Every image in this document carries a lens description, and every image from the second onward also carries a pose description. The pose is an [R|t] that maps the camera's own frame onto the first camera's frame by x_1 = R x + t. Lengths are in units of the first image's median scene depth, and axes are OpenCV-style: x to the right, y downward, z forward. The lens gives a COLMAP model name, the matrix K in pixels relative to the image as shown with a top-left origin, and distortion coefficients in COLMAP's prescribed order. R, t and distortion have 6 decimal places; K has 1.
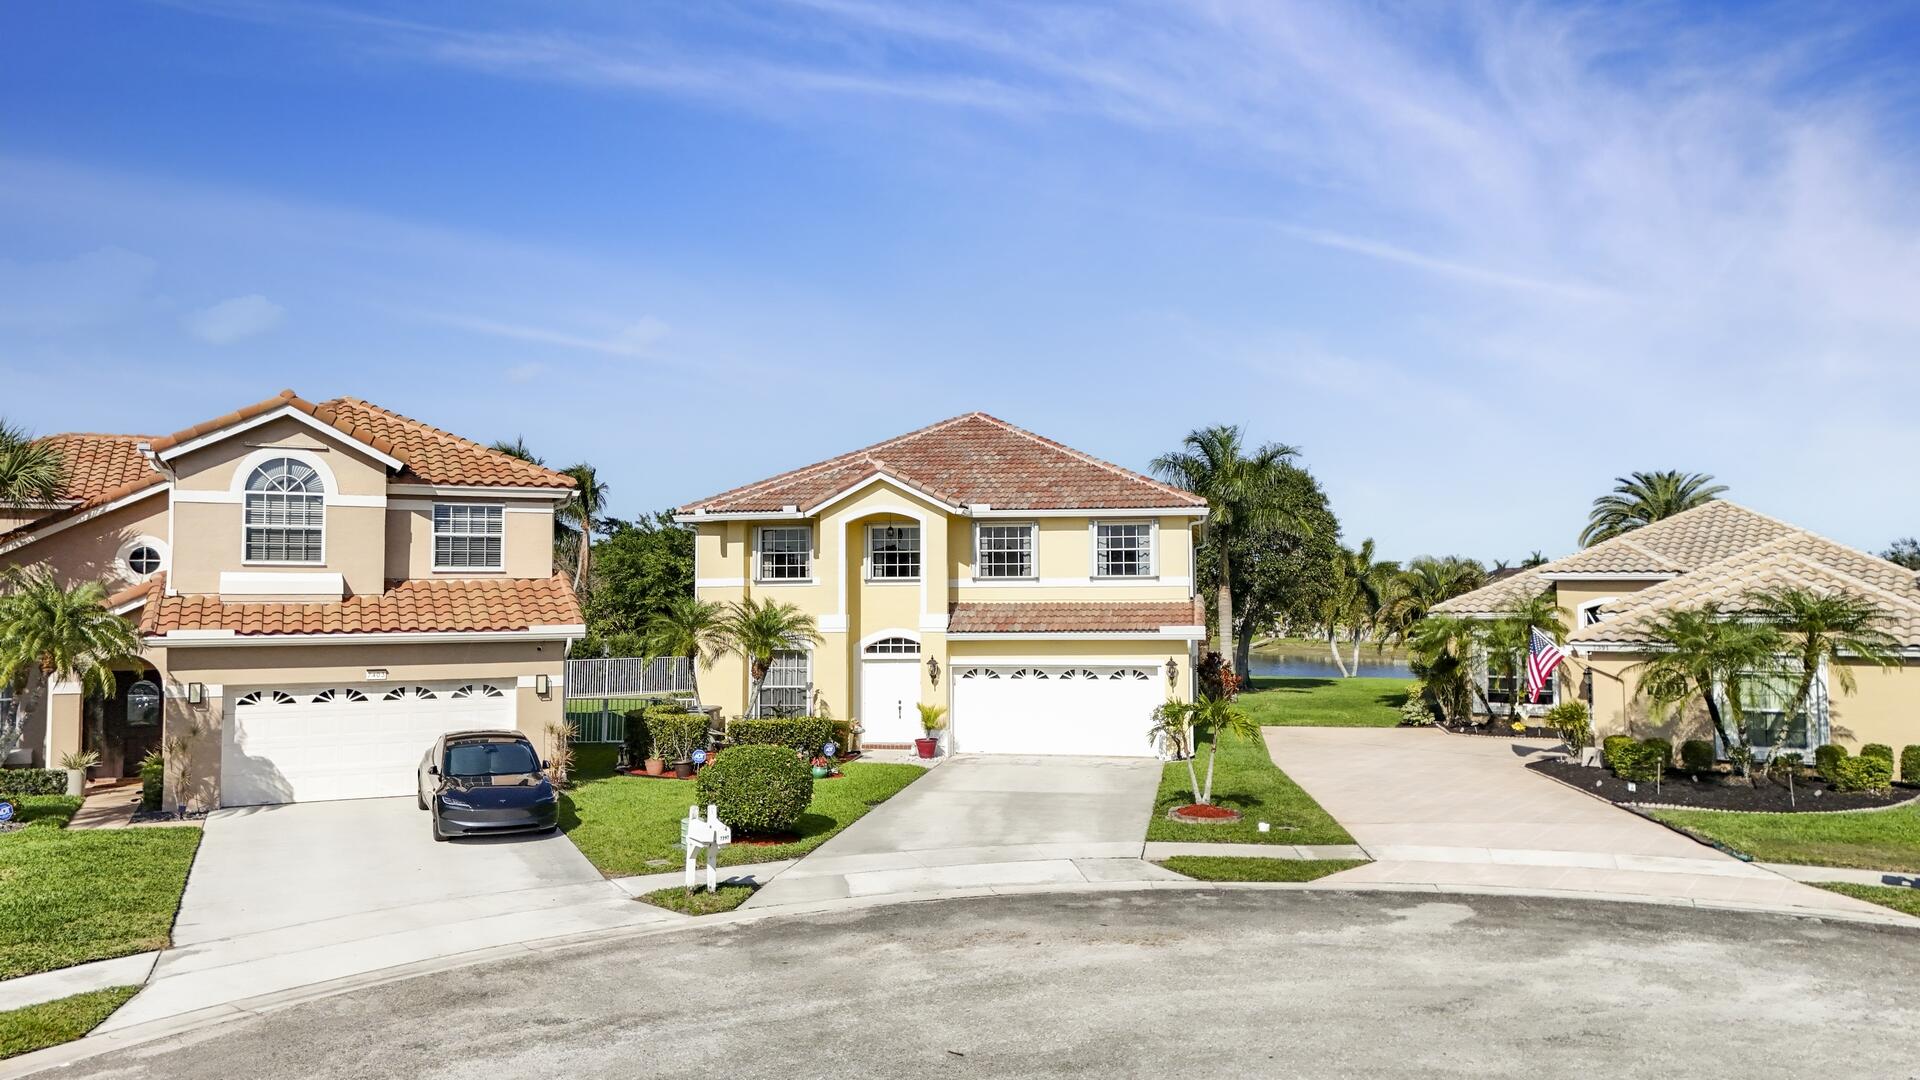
lens RADIAL K [[1416.5, 0, 960.0], [0, 1416.5, 540.0], [0, 0, 1]] dist [0.112653, -0.171169]
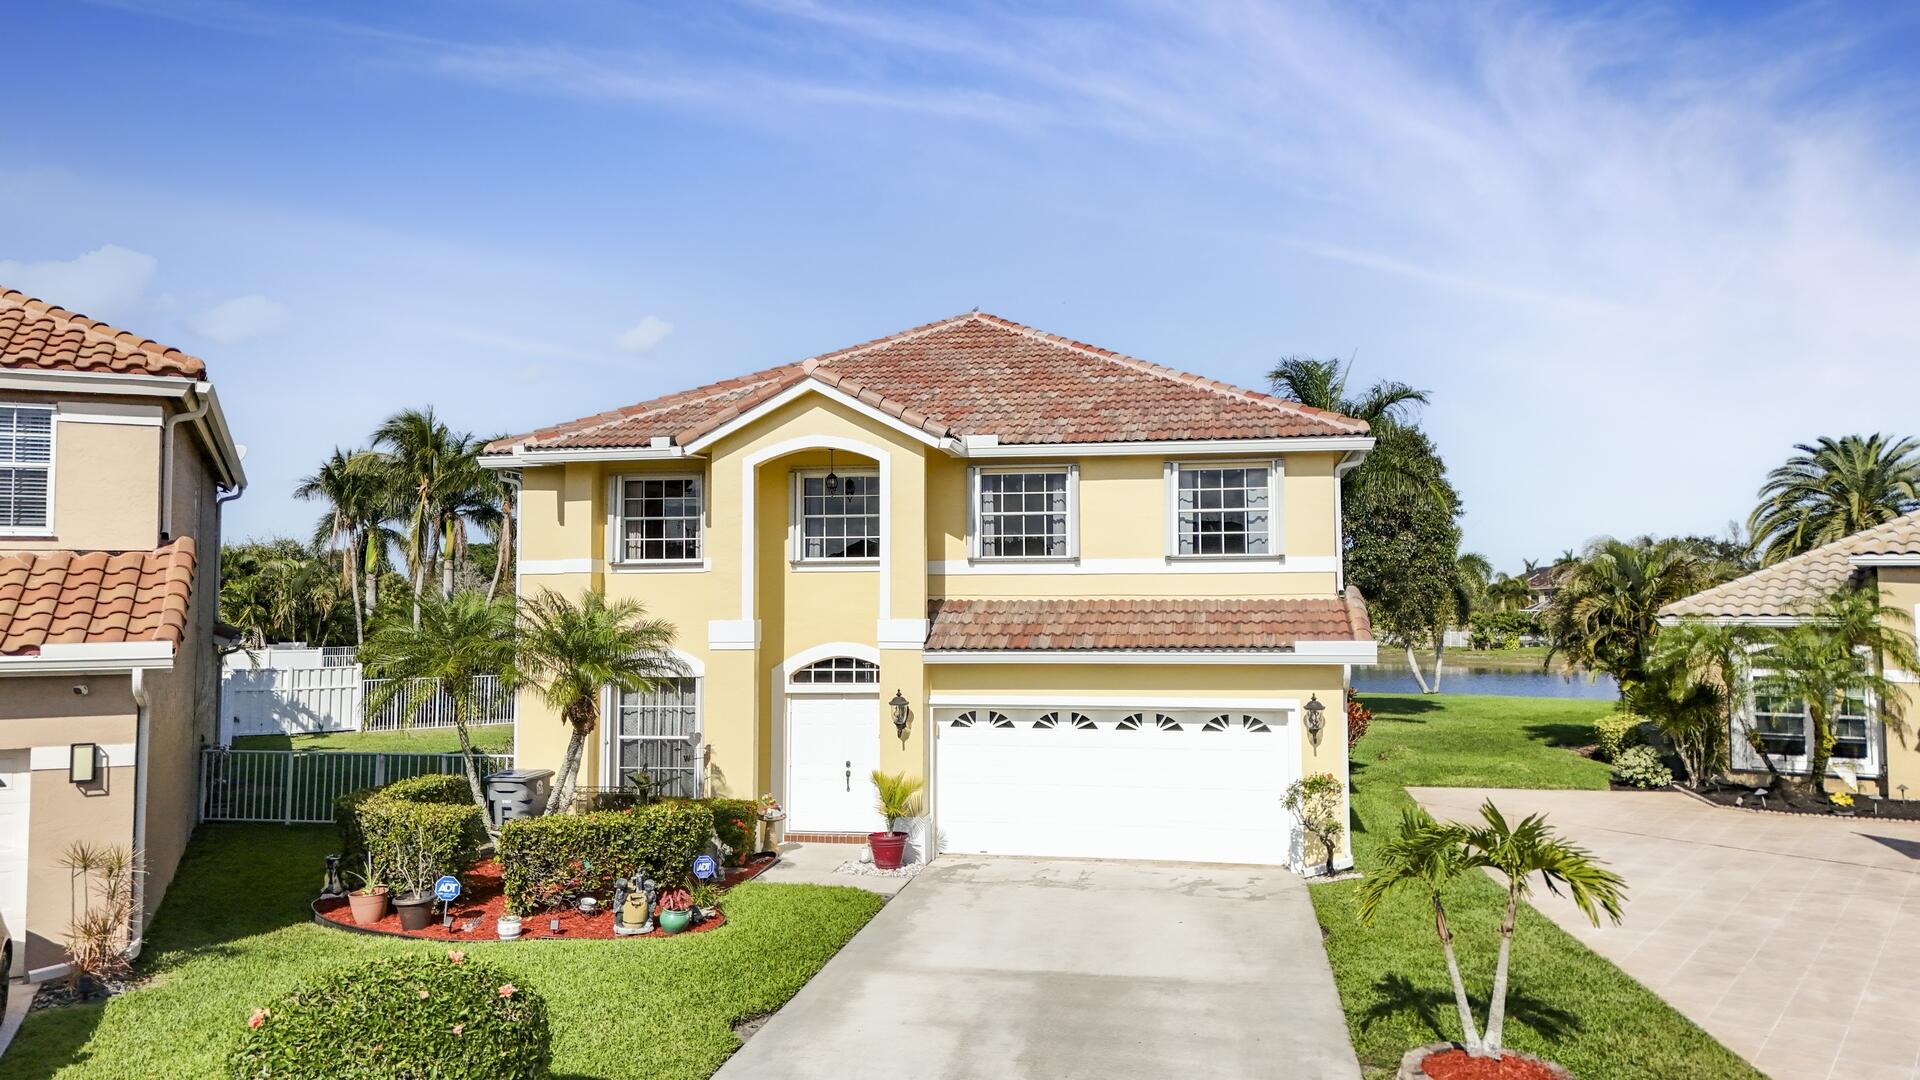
lens RADIAL K [[1416.5, 0, 960.0], [0, 1416.5, 540.0], [0, 0, 1]] dist [0.112653, -0.171169]
pose [[0.999993, 0.000802, -0.003593, 0.007494], [-0.000806, 0.999999, -0.000972, 0.019619], [0.003593, 0.000975, 0.999993, 0.402455]]
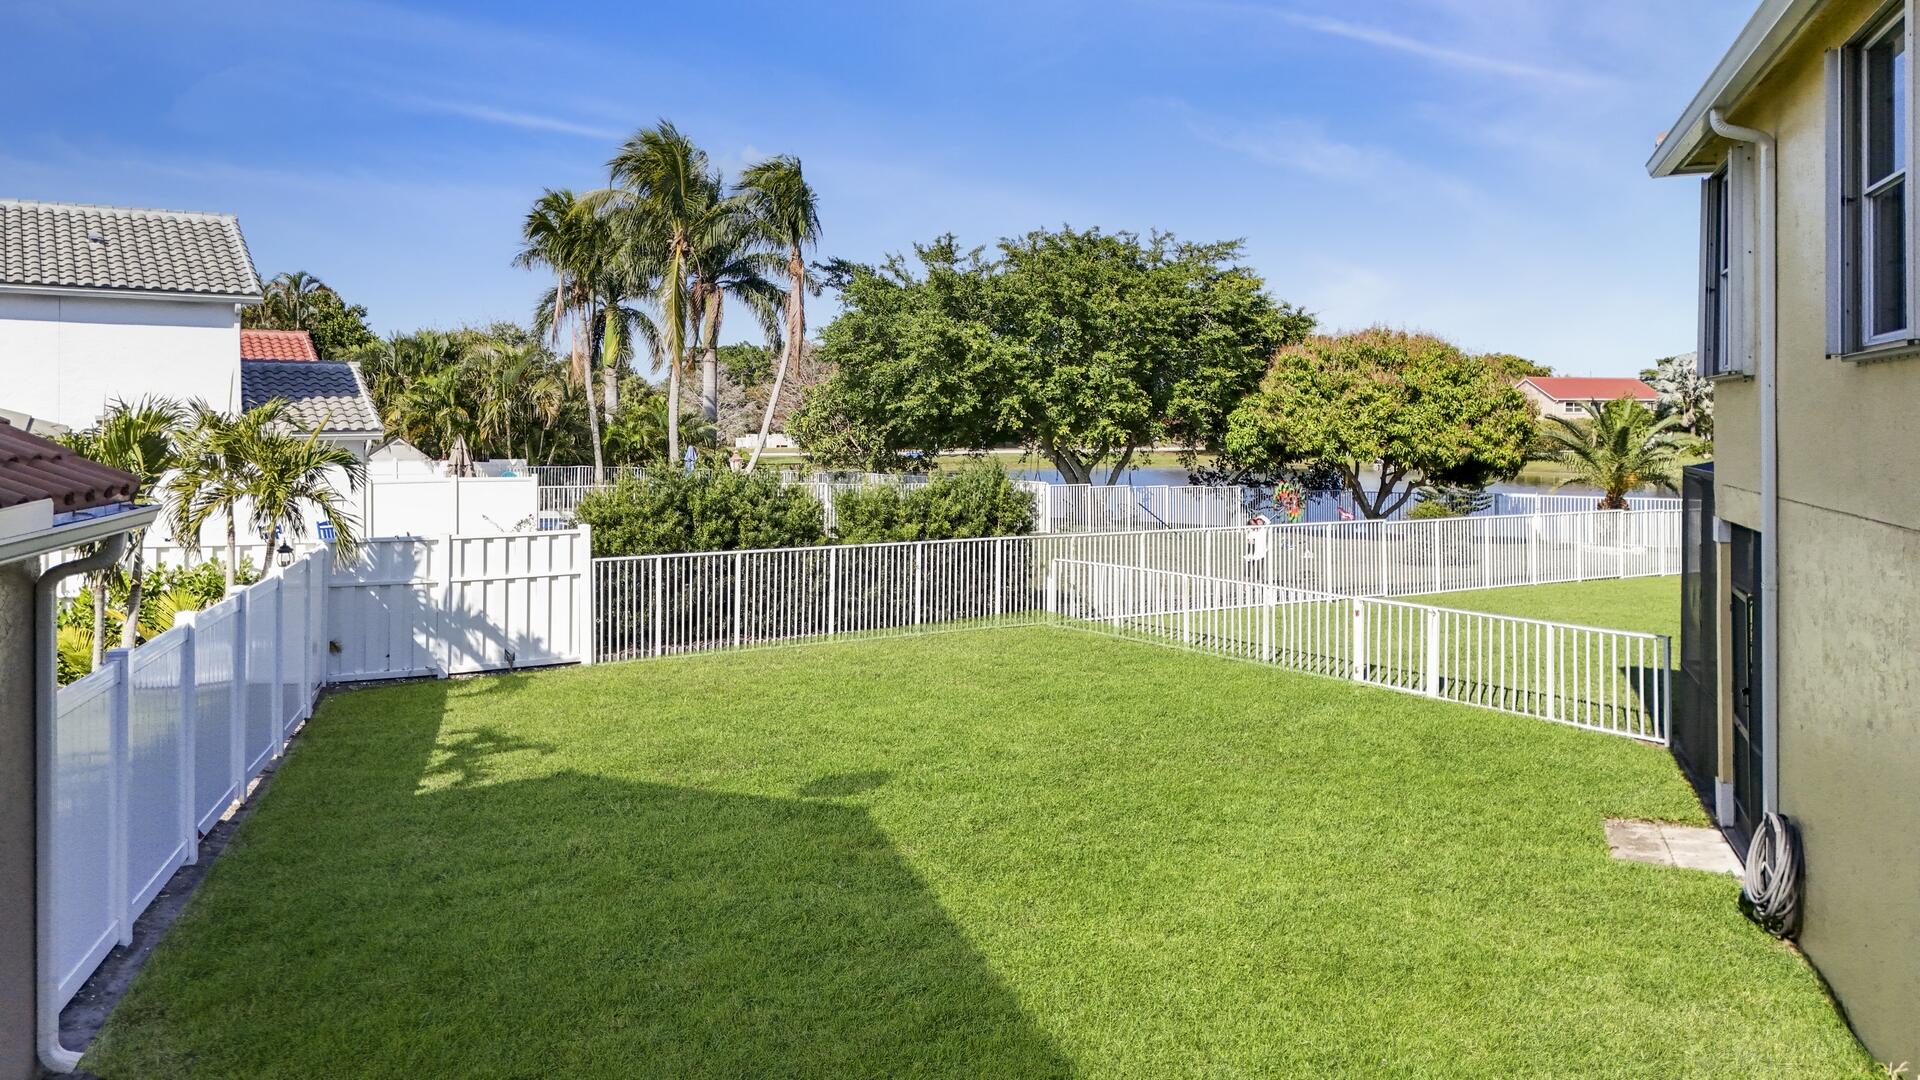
lens RADIAL K [[1430.4, 0, 961.8], [0, 1430.4, 479.6], [0, 0, 1]] dist [0.118082, 0.000057]
pose [[0.987878, 0.012744, -0.154710, -0.256946], [0.001194, 0.995971, 0.089668, 0.051871], [0.155229, -0.088766, 0.983882, 1.049205]]
